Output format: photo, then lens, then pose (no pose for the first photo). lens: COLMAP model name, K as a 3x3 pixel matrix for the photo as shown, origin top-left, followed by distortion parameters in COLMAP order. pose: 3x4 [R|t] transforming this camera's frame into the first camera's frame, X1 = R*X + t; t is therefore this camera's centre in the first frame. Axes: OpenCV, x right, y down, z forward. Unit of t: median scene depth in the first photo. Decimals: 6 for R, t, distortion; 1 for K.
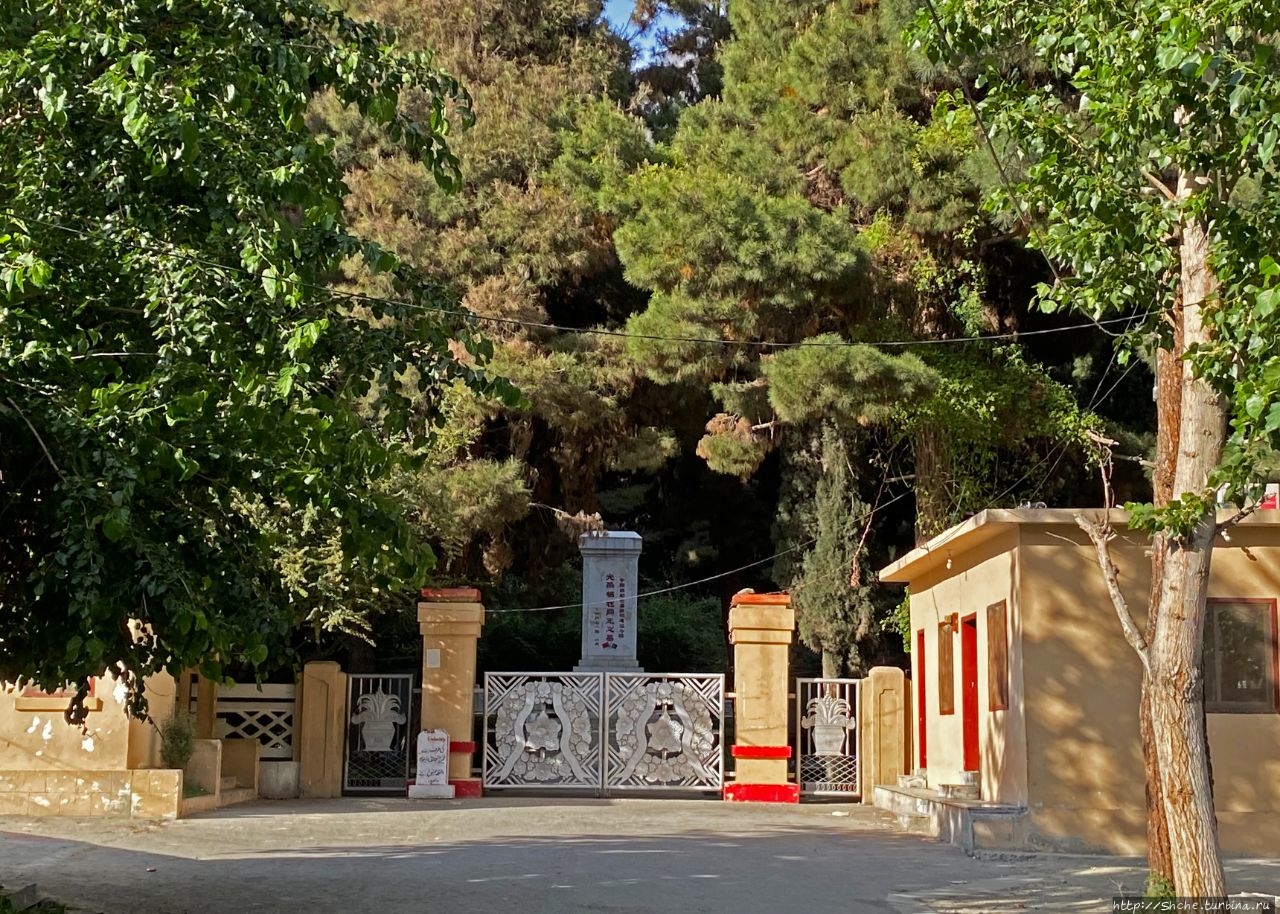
lens RADIAL K [[1812.9, 0, 637.3], [0, 1812.9, 457.0], [0, 0, 1]] dist [0.129491, 0.000000]
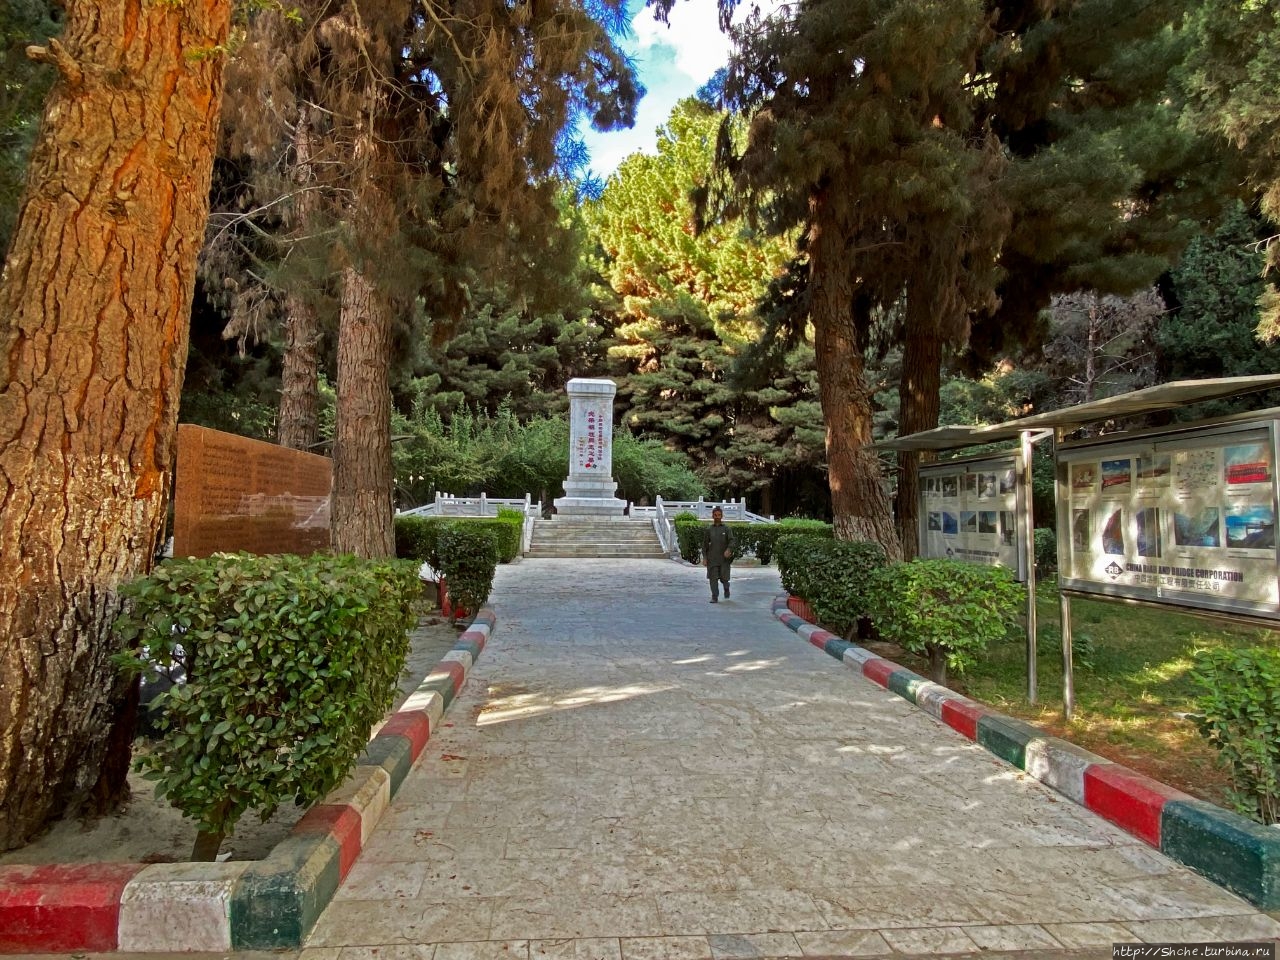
lens RADIAL K [[743.9, 0, 652.9], [0, 743.9, 495.5], [0, 0, 1]] dist [0.037986, -0.001261]
pose [[0.995125, 0.009514, 0.098161, -0.049669], [-0.020715, 0.993296, 0.113730, 0.135986], [-0.096421, -0.115209, 0.988651, 0.996098]]
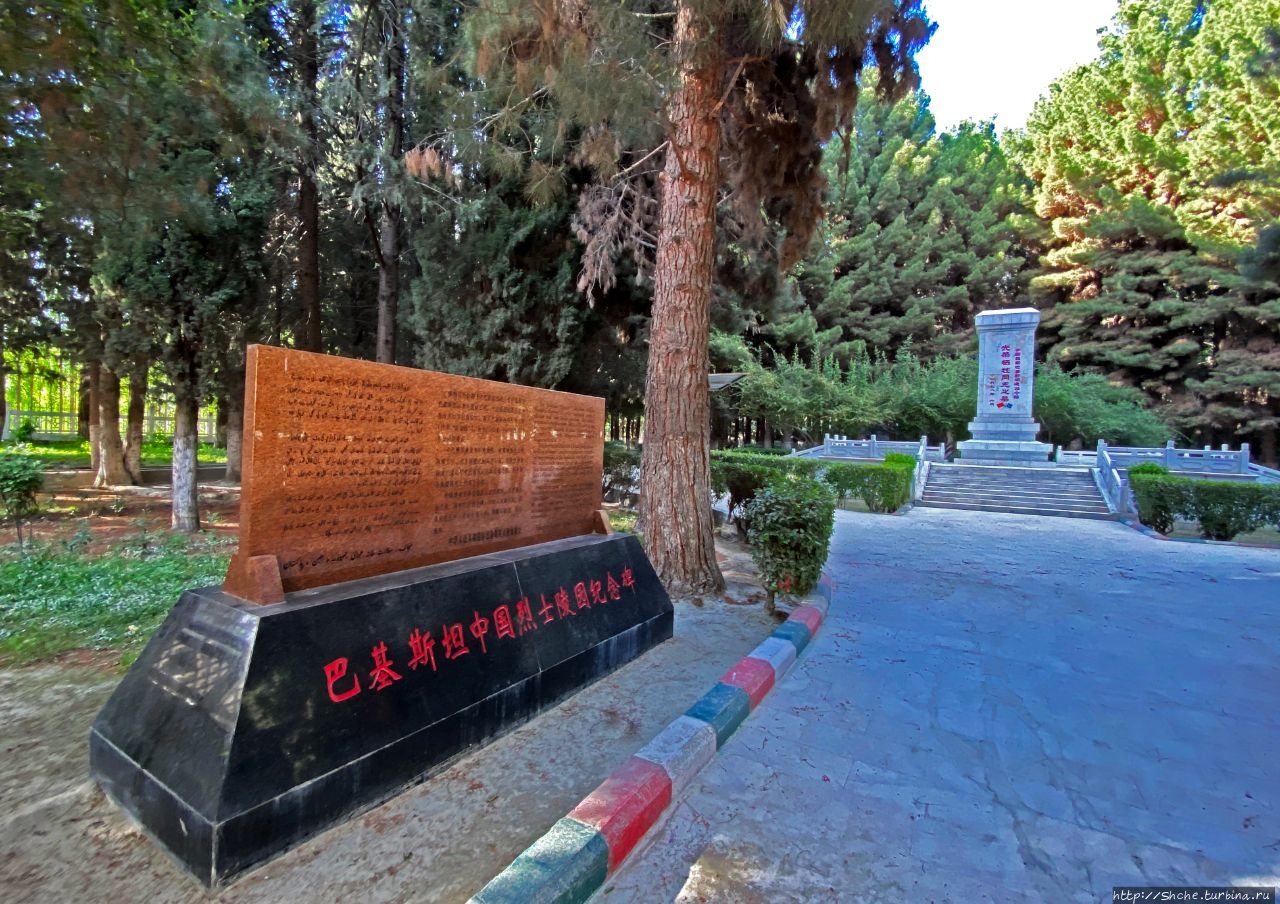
lens RADIAL K [[607.3, 0, 589.0], [0, 607.3, 449.5], [0, 0, 1]] dist [-0.007793, -0.010111]
pose [[0.829678, 0.026123, -0.557630, -0.042012], [0.052720, 0.990774, 0.124854, 0.148359], [0.555747, -0.132986, 0.820646, 1.126312]]
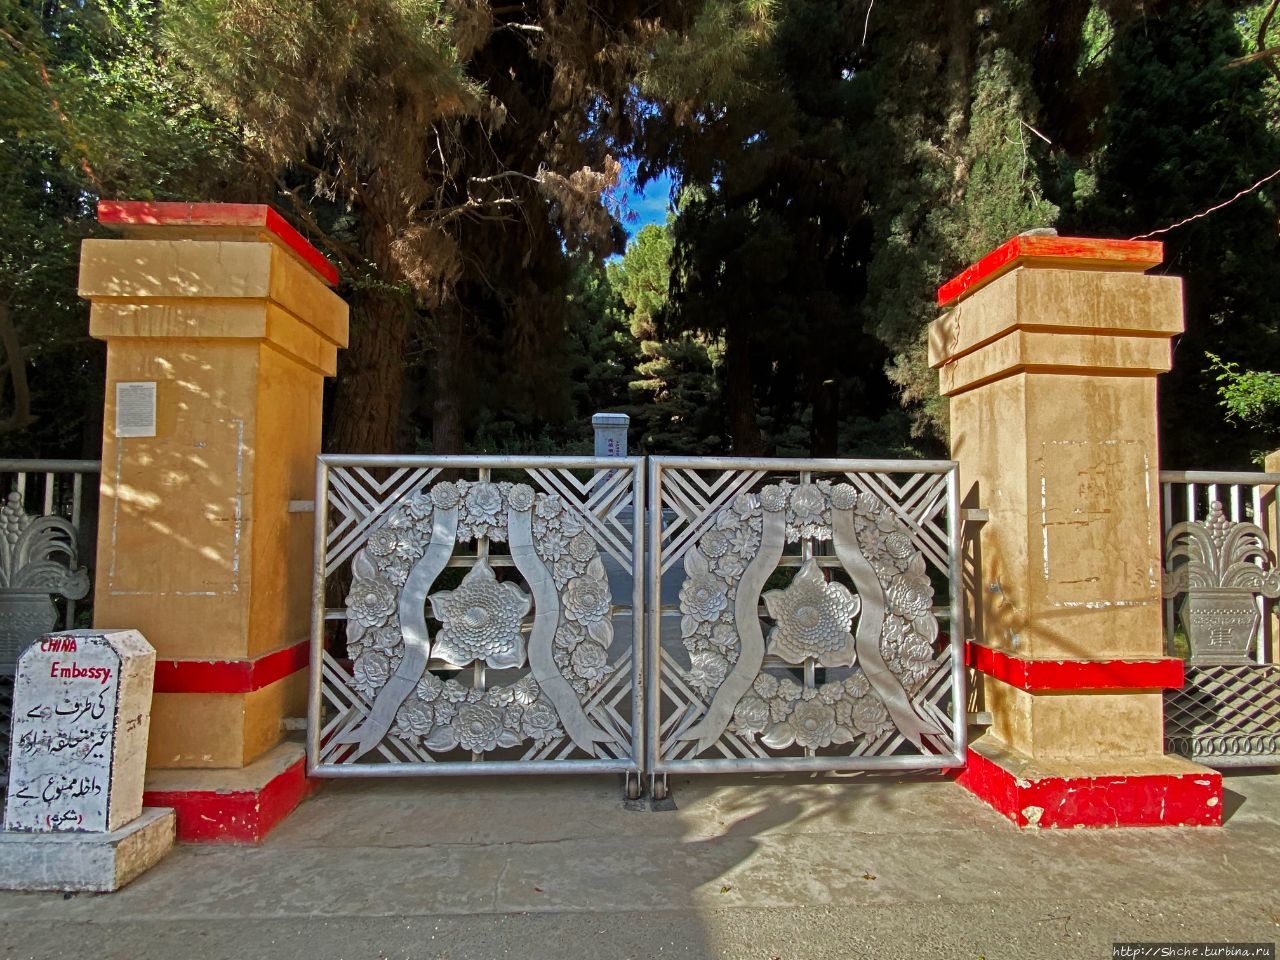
lens RADIAL K [[639.1, 0, 644.4], [0, 639.1, 490.4], [0, 0, 1]] dist [0.023374, 0.000194]
pose [[0.998901, -0.002607, 0.046798, -0.024998], [-0.002170, 0.994810, 0.101729, 0.112698], [-0.046820, -0.101719, 0.993711, 0.872716]]
